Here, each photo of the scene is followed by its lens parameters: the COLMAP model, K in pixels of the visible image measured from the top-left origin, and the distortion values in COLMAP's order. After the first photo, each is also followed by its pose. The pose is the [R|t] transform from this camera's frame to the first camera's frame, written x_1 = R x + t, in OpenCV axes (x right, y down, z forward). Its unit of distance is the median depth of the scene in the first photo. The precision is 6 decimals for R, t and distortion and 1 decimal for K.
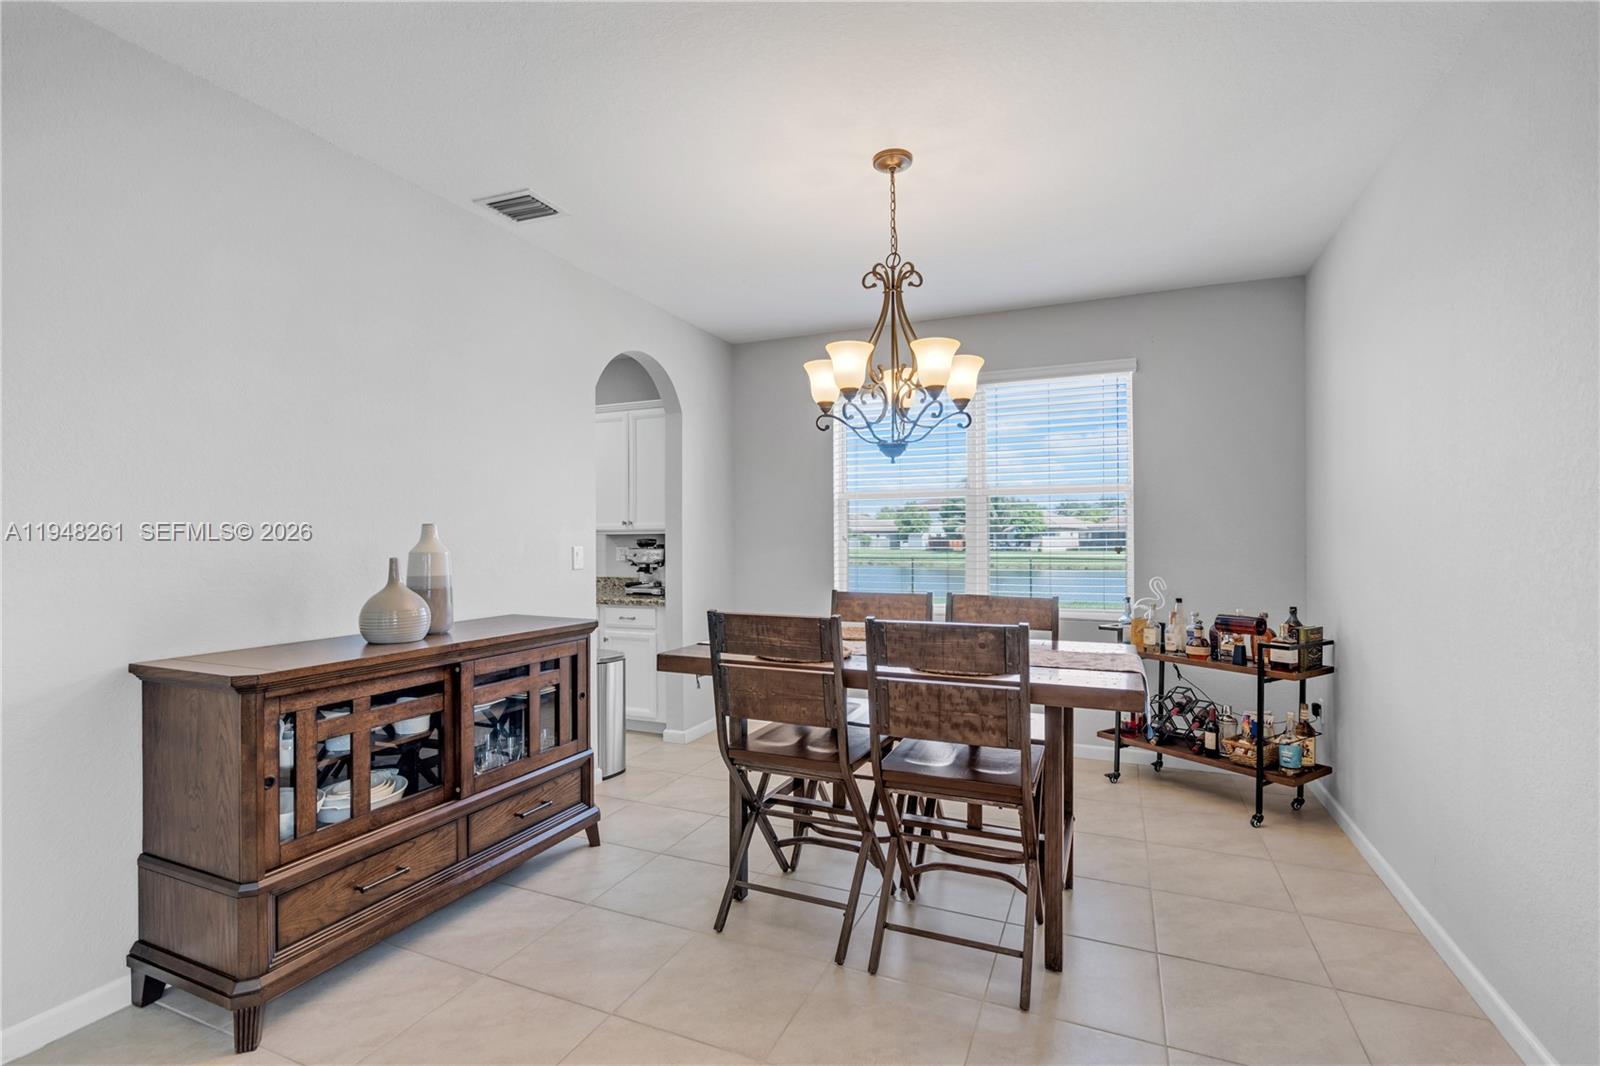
lens RADIAL K [[727.1, 0, 790.0], [0, 727.1, 520.7], [0, 0, 1]] dist [0.001460, -0.000103]
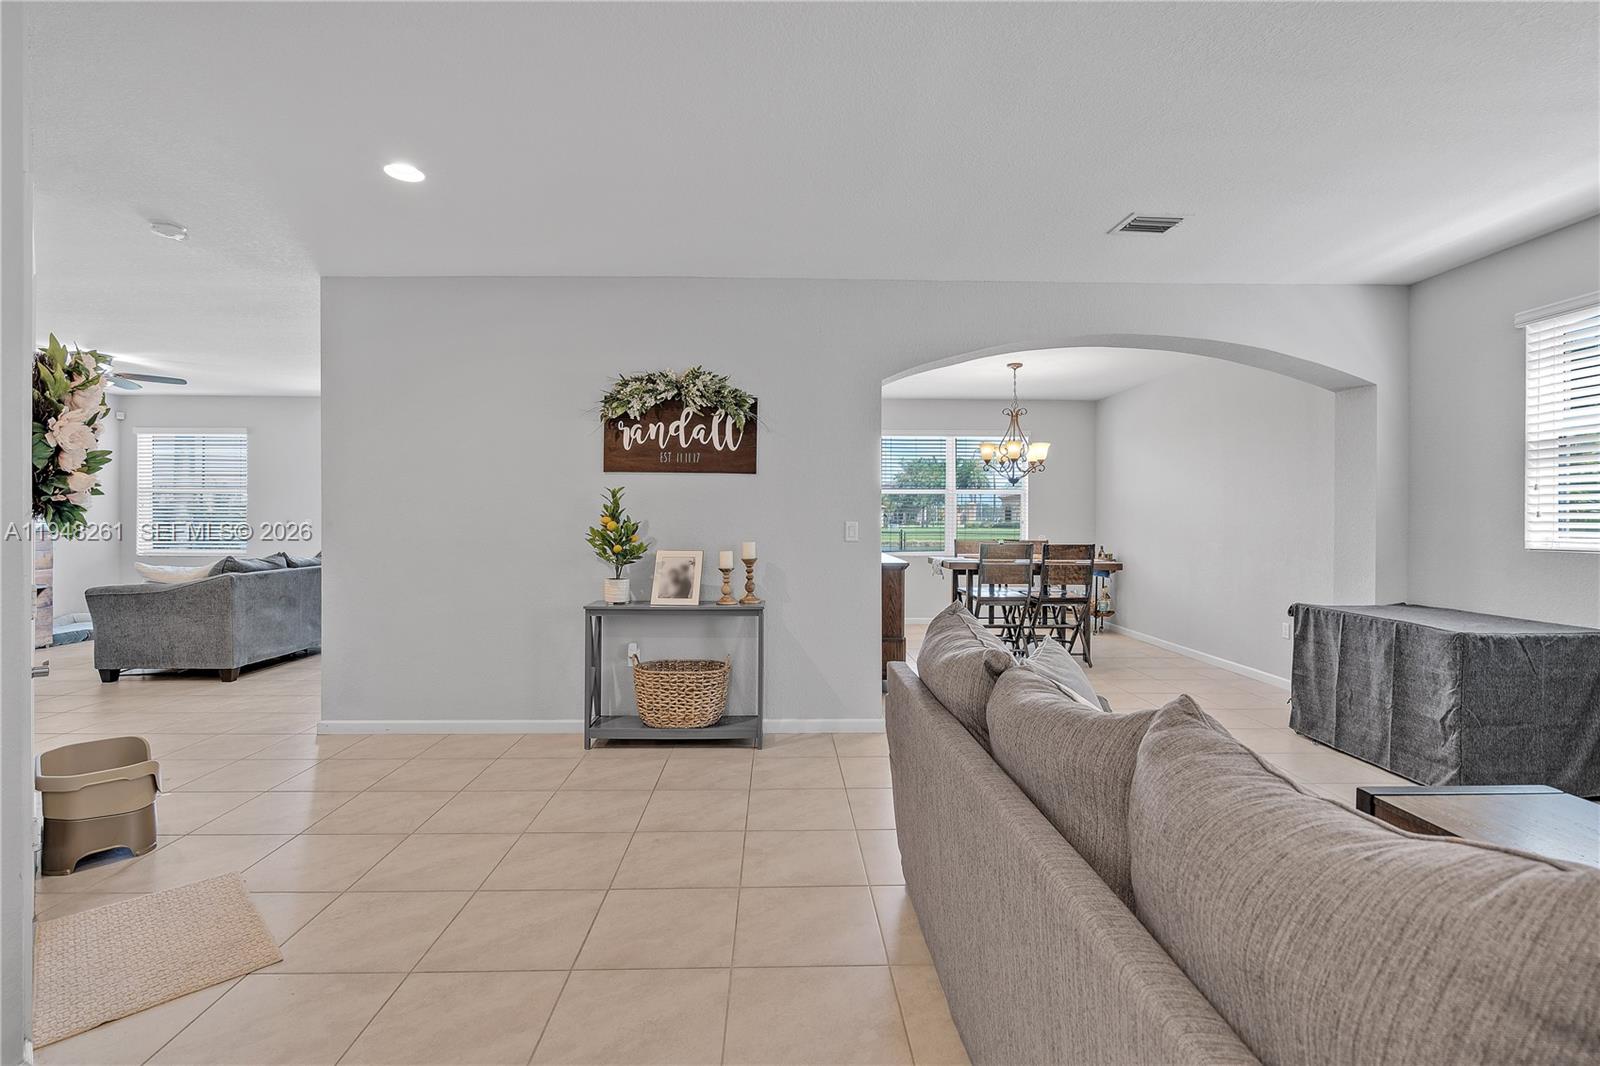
lens RADIAL K [[727.1, 0, 790.0], [0, 727.1, 520.7], [0, 0, 1]] dist [0.001460, -0.000103]
pose [[0.906755, 0.005888, 0.421617, -1.384068], [-0.017109, 0.999593, 0.022836, -0.005414], [-0.421311, -0.027920, 0.906486, -0.817828]]
